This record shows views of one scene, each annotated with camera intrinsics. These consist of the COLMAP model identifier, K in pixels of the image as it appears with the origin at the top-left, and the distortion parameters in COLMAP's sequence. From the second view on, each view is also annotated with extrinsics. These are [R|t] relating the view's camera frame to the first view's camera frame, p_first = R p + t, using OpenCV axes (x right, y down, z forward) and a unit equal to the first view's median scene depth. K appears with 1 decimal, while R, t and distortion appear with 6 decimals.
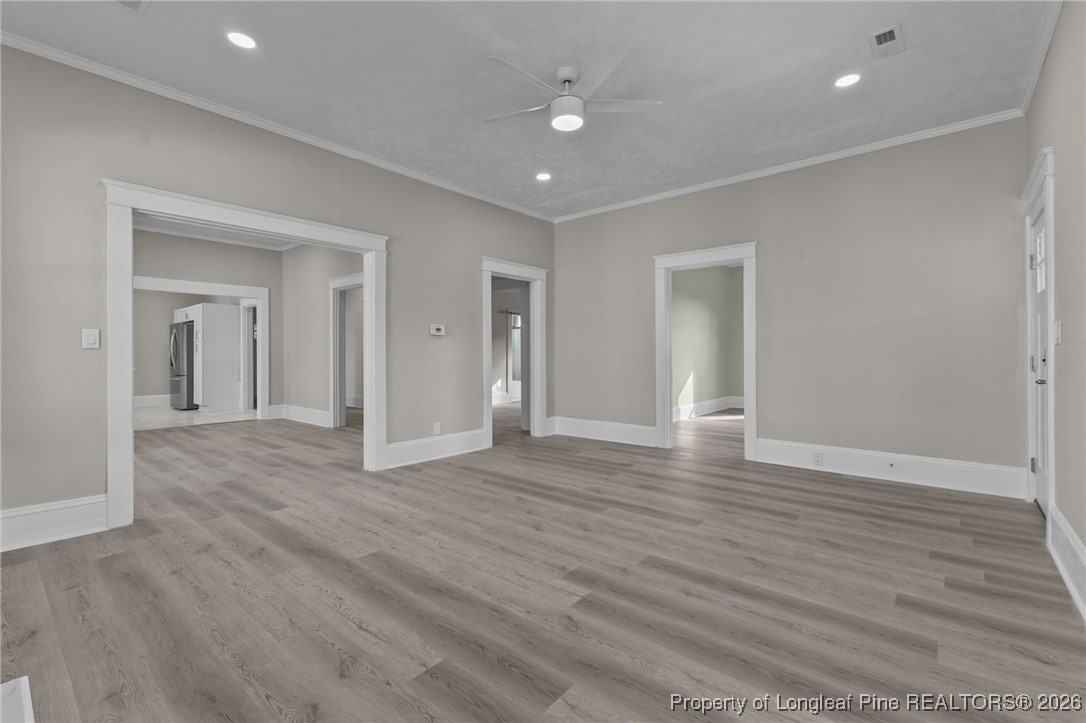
lens RADIAL K [[472.8, 0, 547.0], [0, 472.8, 356.9], [0, 0, 1]] dist [0.004508, 0.001458]
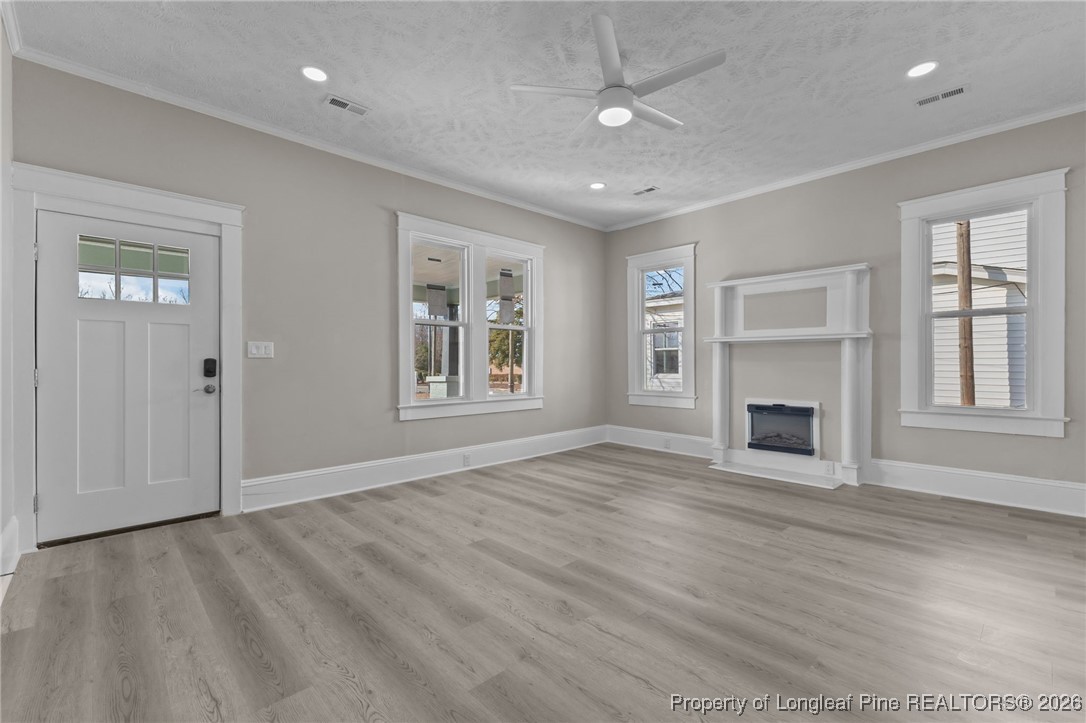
lens RADIAL K [[472.8, 0, 538.4], [0, 472.8, 359.4], [0, 0, 1]] dist [0.004508, 0.001458]
pose [[-0.992472, 0.009936, 0.122066, 0.086347], [0.009152, 0.999934, -0.006982, -0.007997], [-0.122127, -0.005812, -0.992497, 2.085362]]
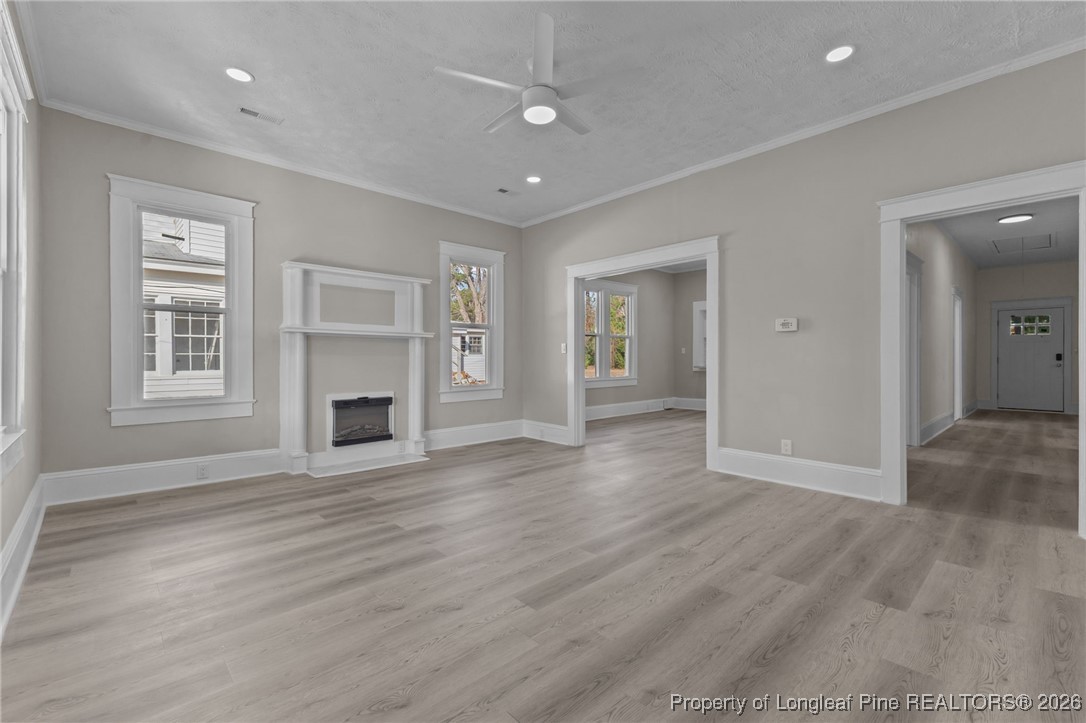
lens RADIAL K [[472.8, 0, 546.9], [0, 472.8, 362.8], [0, 0, 1]] dist [0.004508, 0.001458]
pose [[-0.115371, 0.016812, -0.993180, 1.073081], [-0.001274, 0.999853, 0.017073, -0.009266], [0.993322, 0.003235, -0.115333, 1.196660]]
